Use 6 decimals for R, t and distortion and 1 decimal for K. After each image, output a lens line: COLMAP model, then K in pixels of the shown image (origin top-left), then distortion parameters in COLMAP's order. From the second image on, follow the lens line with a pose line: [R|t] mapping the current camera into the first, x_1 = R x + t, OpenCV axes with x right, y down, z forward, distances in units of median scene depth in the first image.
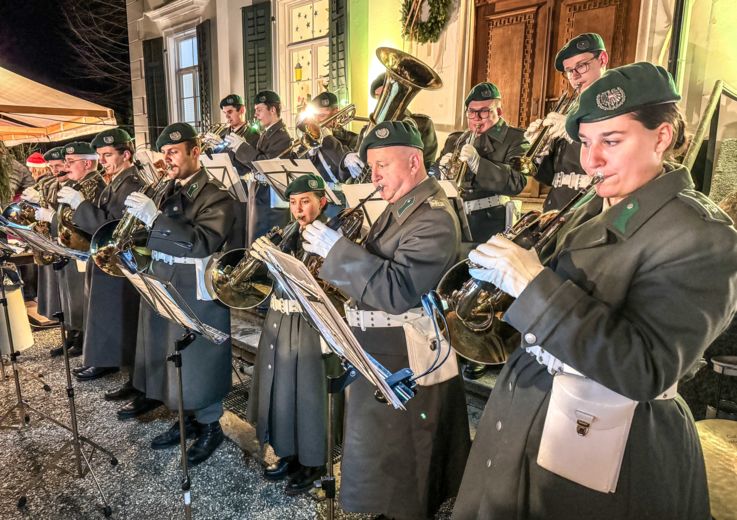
lens RADIAL K [[529.3, 0, 368.9], [0, 529.3, 264.8], [0, 0, 1]] dist [0.006903, 0.000615]
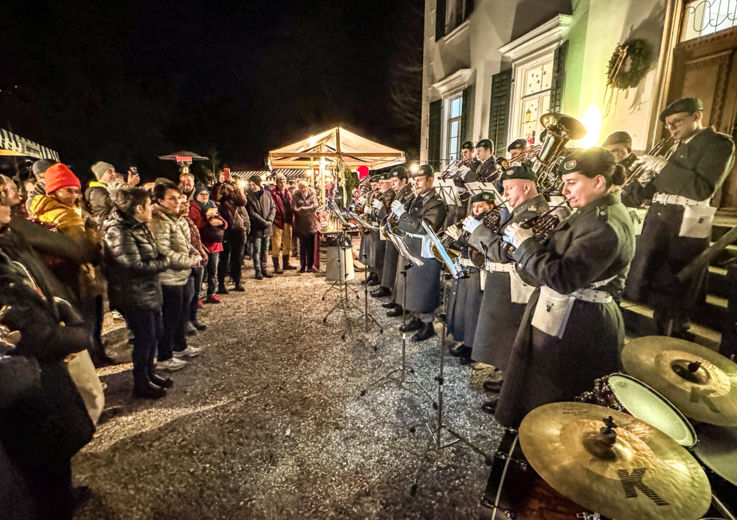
lens RADIAL K [[391.0, 0, 368.5], [0, 391.0, 260.0], [0, 0, 1]] dist [-0.002228, 0.000724]
pose [[0.853006, 0.101010, -0.512033, 0.110398], [-0.091335, 0.994843, 0.044099, 0.018165], [0.513847, 0.009149, 0.857833, -0.159811]]
